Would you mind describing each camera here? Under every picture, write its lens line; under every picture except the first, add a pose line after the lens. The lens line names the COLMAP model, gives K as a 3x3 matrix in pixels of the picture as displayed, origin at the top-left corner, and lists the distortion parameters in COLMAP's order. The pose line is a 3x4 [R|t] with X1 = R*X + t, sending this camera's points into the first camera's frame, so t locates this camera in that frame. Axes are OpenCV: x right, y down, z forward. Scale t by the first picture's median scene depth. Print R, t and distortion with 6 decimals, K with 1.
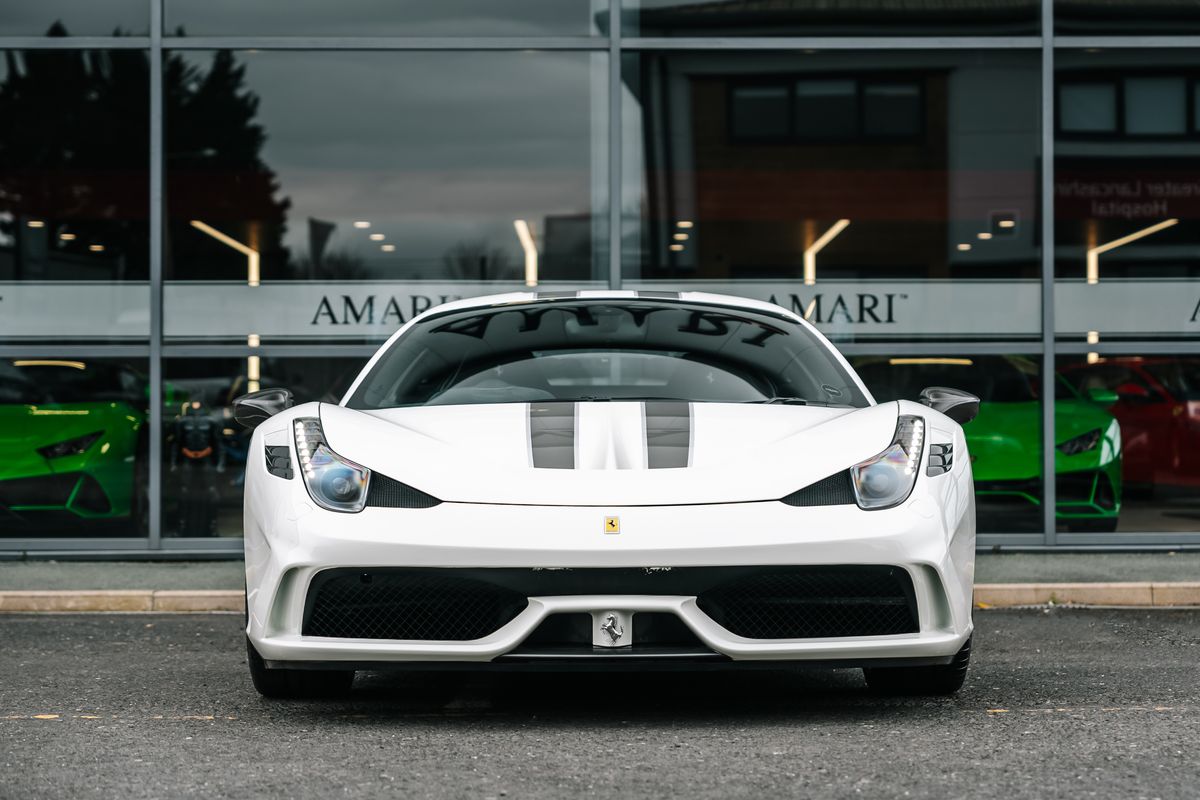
lens RADIAL K [[2799.6, 0, 694.7], [0, 2799.6, 383.2], [0, 0, 1]] dist [0.018507, -0.277240]
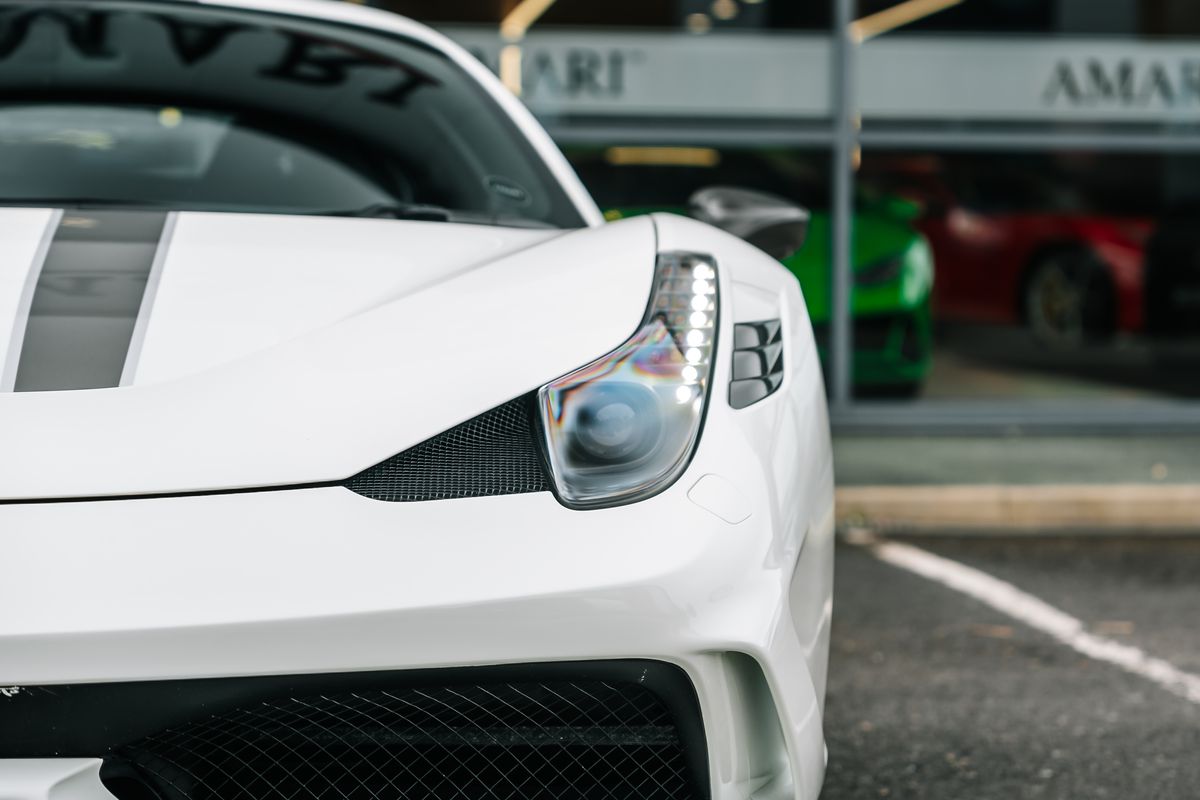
lens RADIAL K [[1912.2, 0, 627.7], [0, 1912.2, 399.5], [0, 0, 1]] dist [-0.007053, -0.020031]
pose [[0.996024, 0.006265, 0.088863, 0.043458], [-0.015874, 0.994041, 0.107843, 0.002708], [-0.087658, -0.108825, 0.990189, 0.720701]]
